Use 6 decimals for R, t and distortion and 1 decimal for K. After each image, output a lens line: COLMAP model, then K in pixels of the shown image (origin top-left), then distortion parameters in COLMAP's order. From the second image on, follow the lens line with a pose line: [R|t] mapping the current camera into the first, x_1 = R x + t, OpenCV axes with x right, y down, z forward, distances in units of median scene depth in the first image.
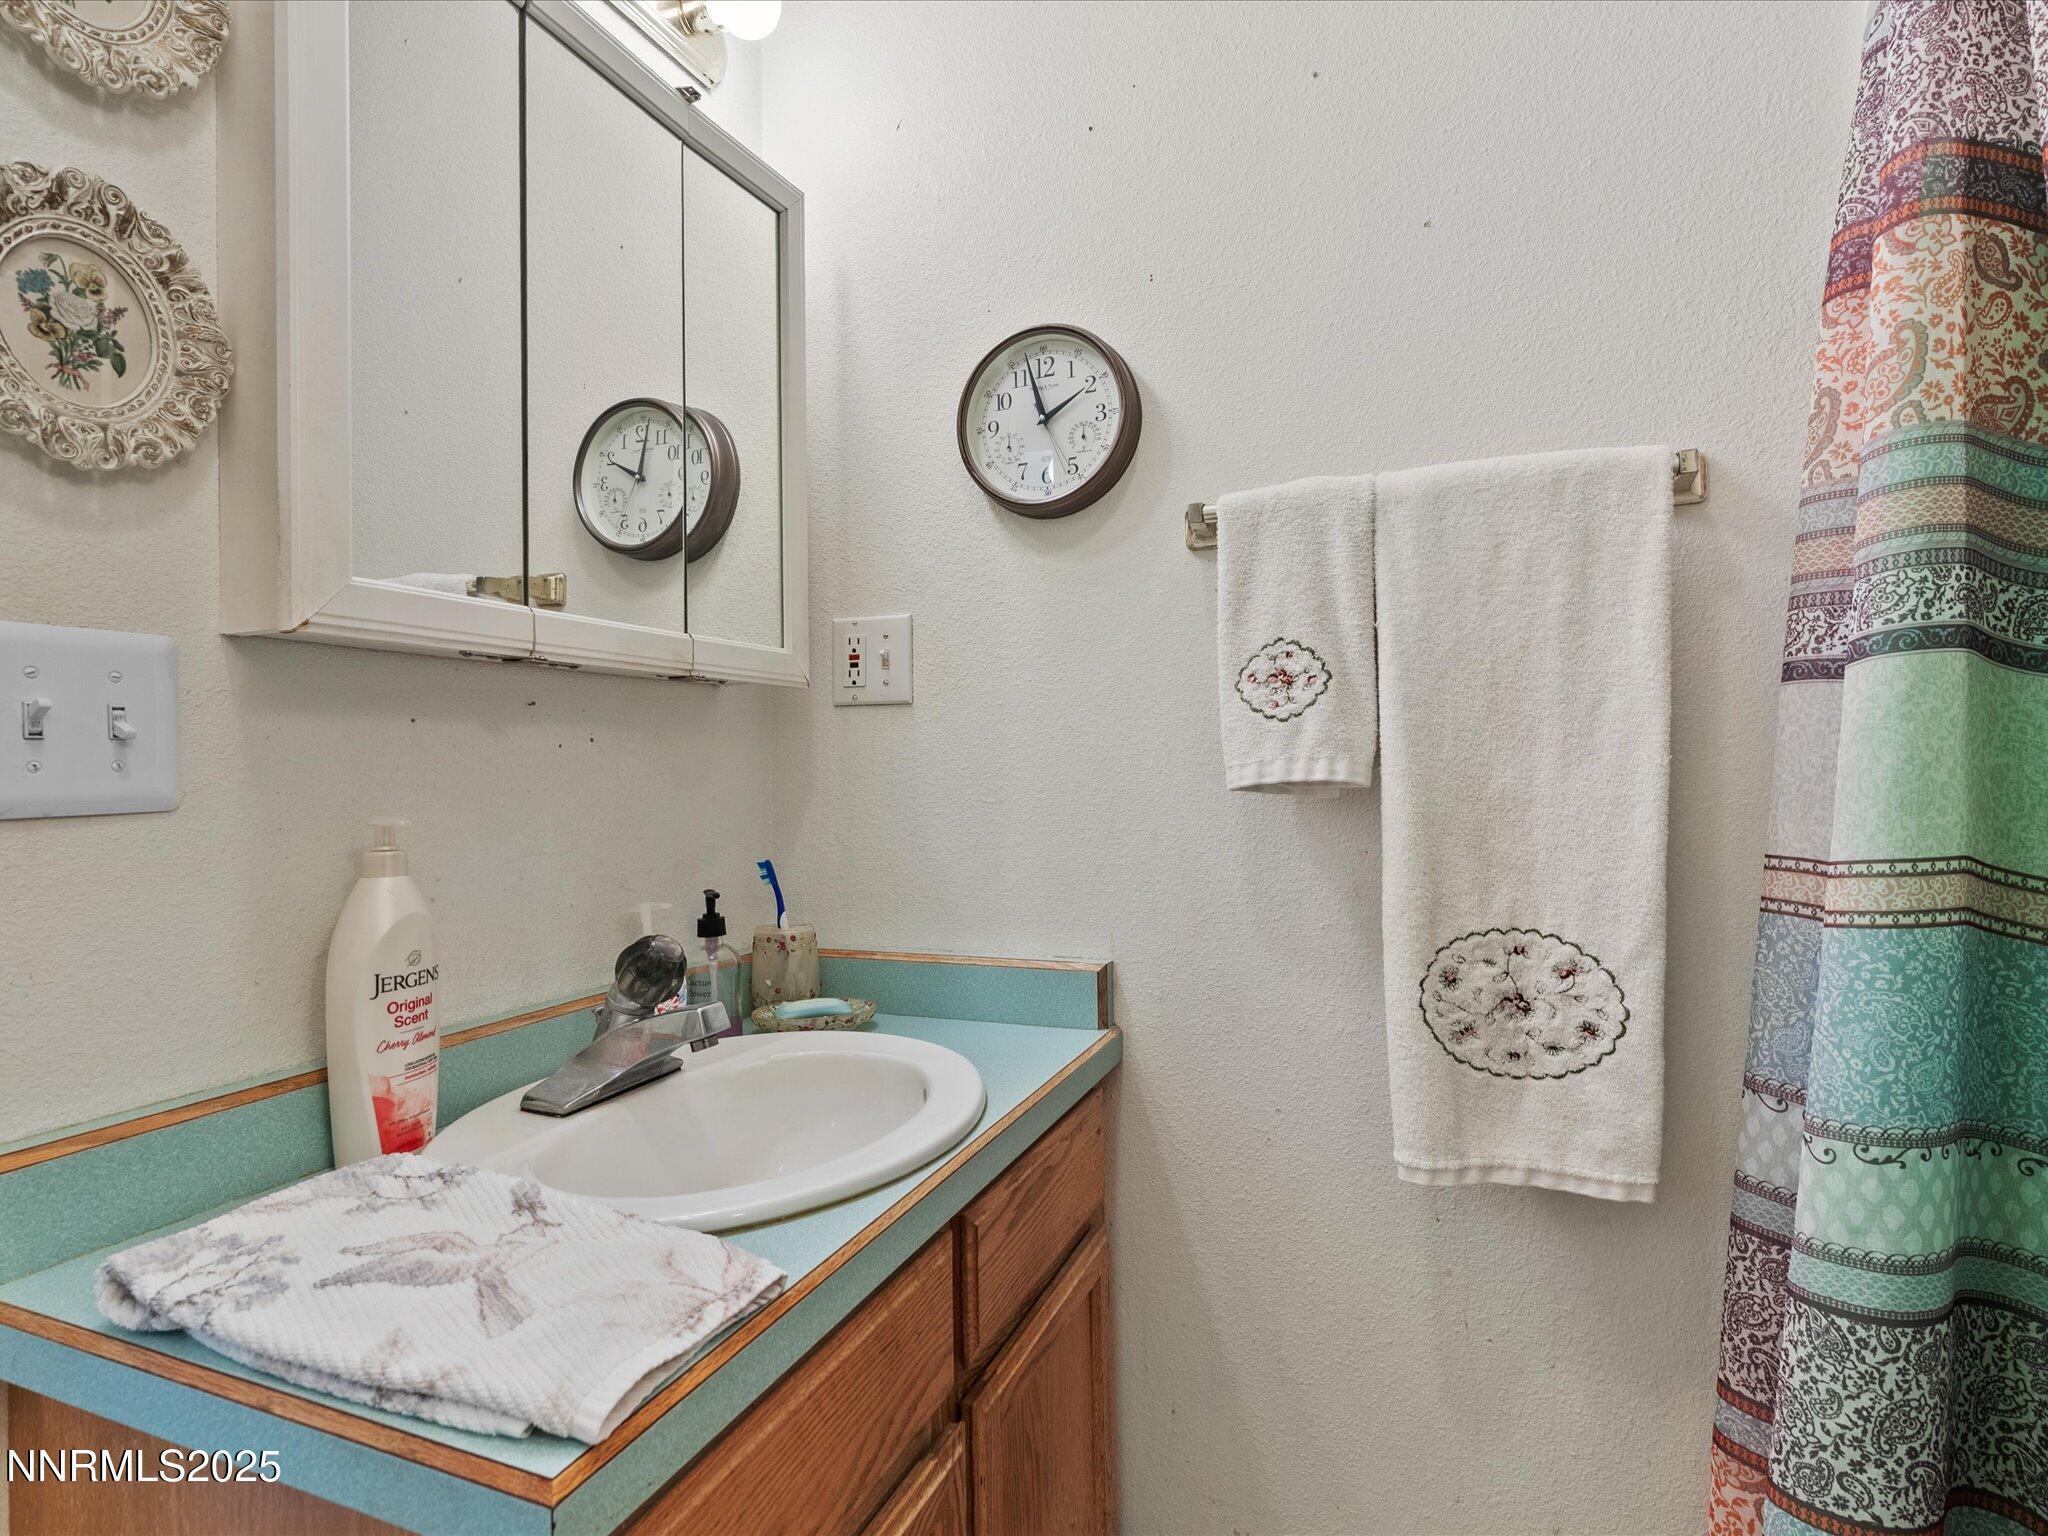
lens RADIAL K [[1048.0, 0, 1024.7], [0, 1048.0, 762.8], [0, 0, 1]] dist [-0.005840, 0.001244]
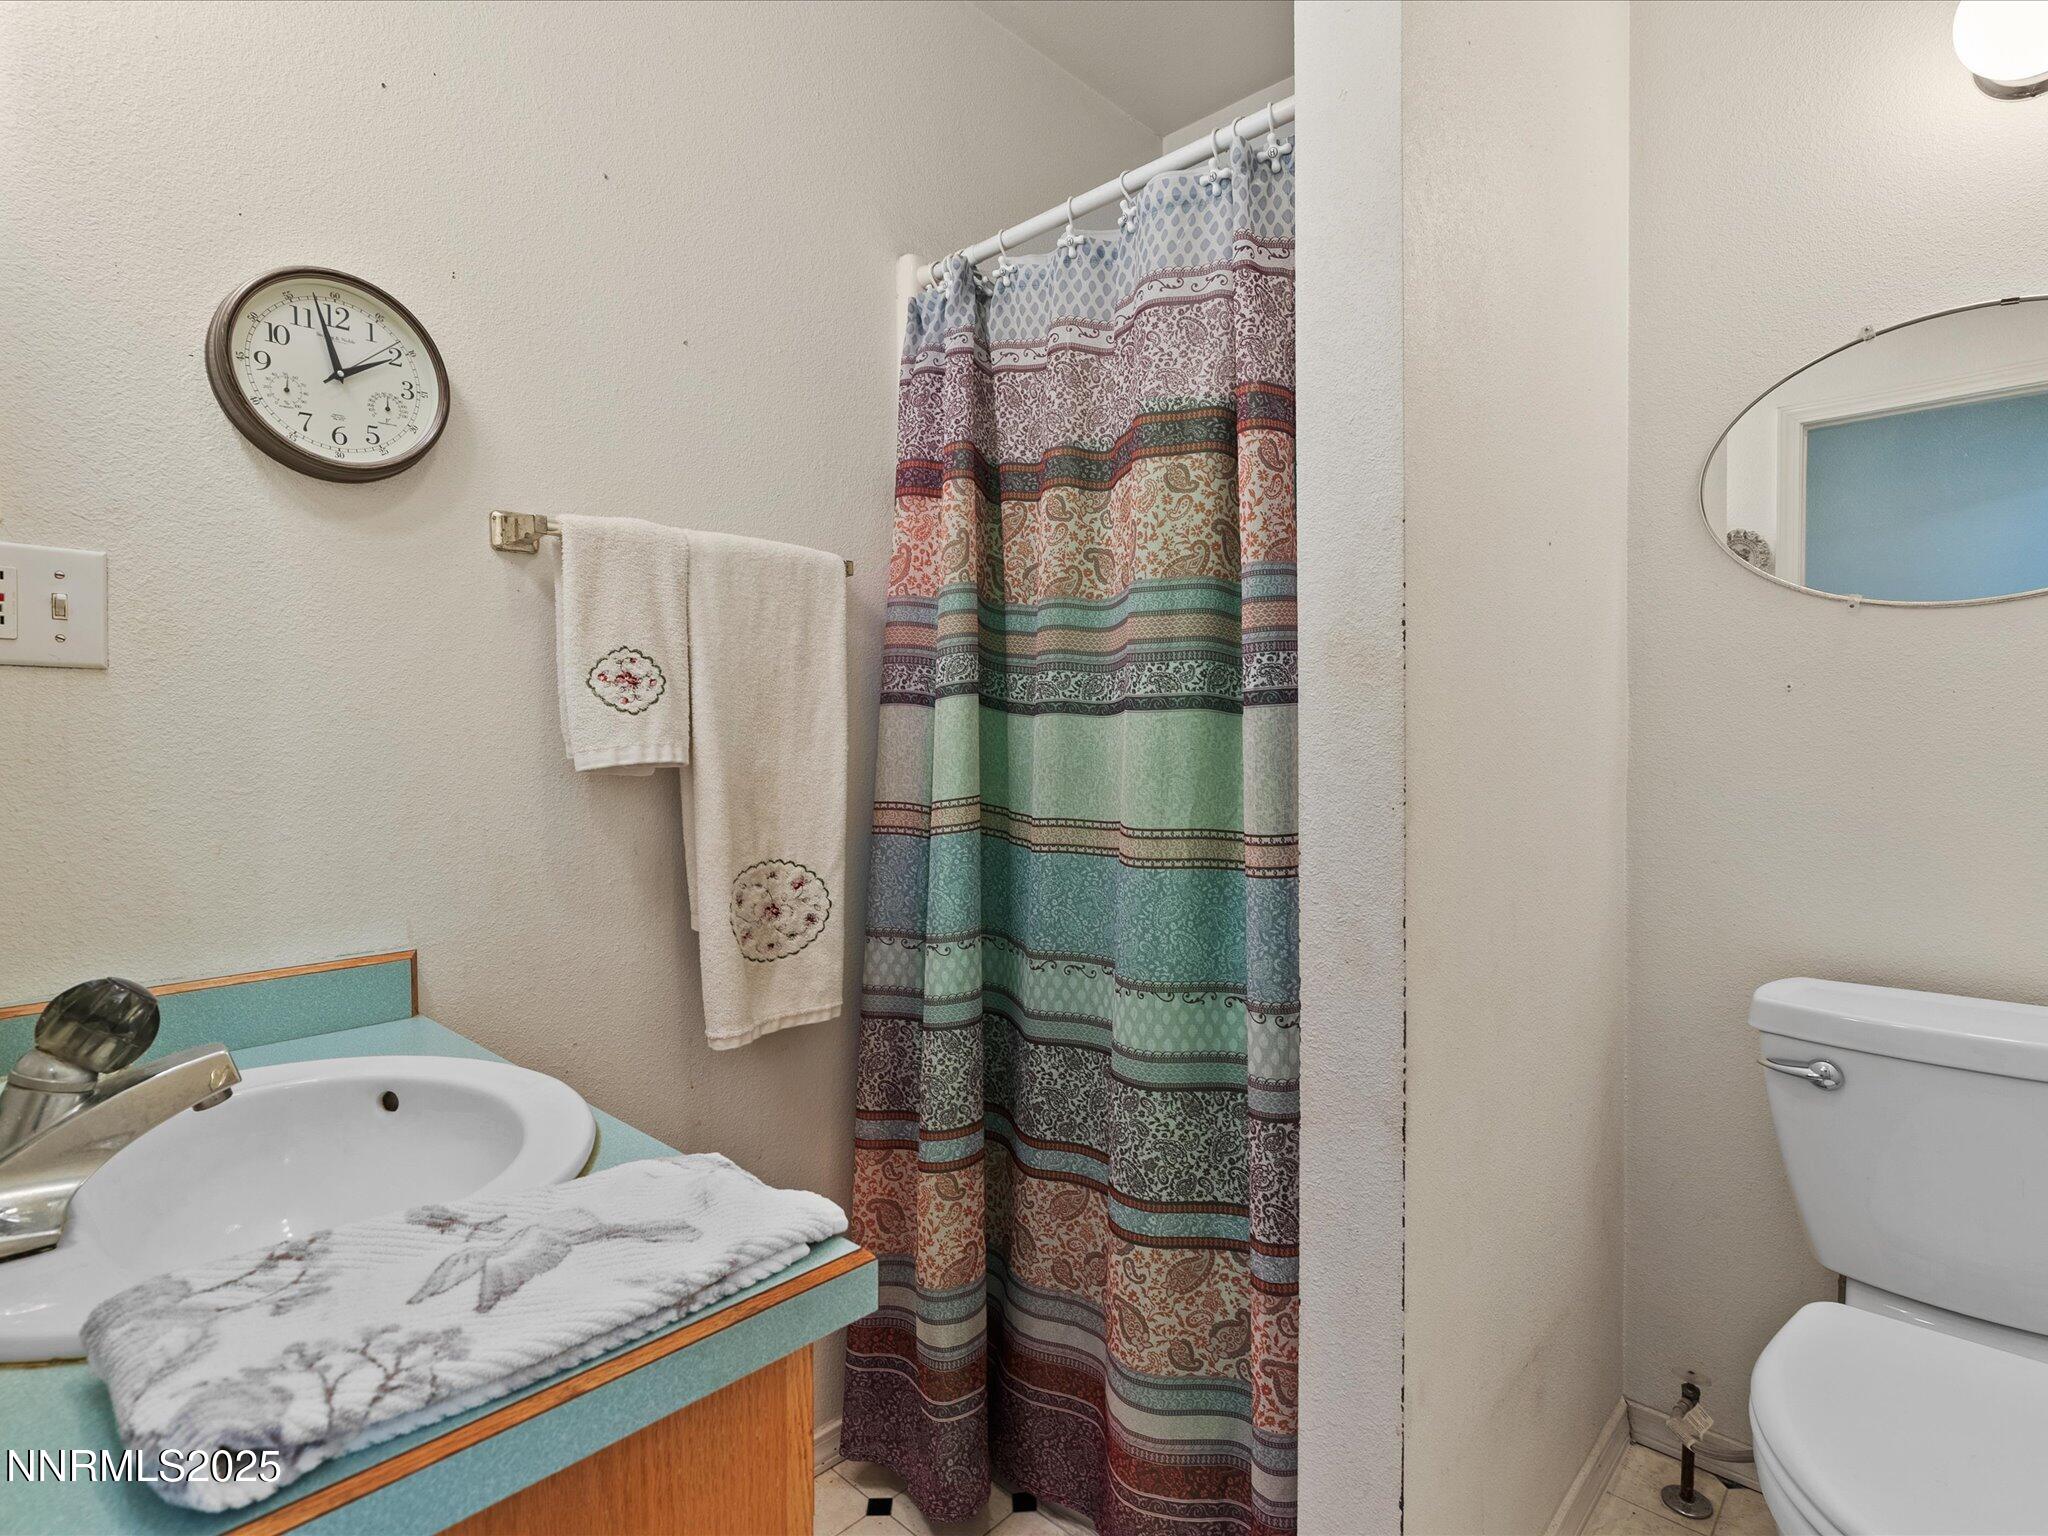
lens RADIAL K [[1040.1, 0, 1024.0], [0, 1040.1, 768.0], [0, 0, 1]] dist [-0.004718, -0.002157]
pose [[0.362142, -0.012742, 0.932036, -0.778617], [-0.002135, 0.999893, 0.014499, 0.005065], [-0.932120, -0.007240, 0.362076, 0.132141]]
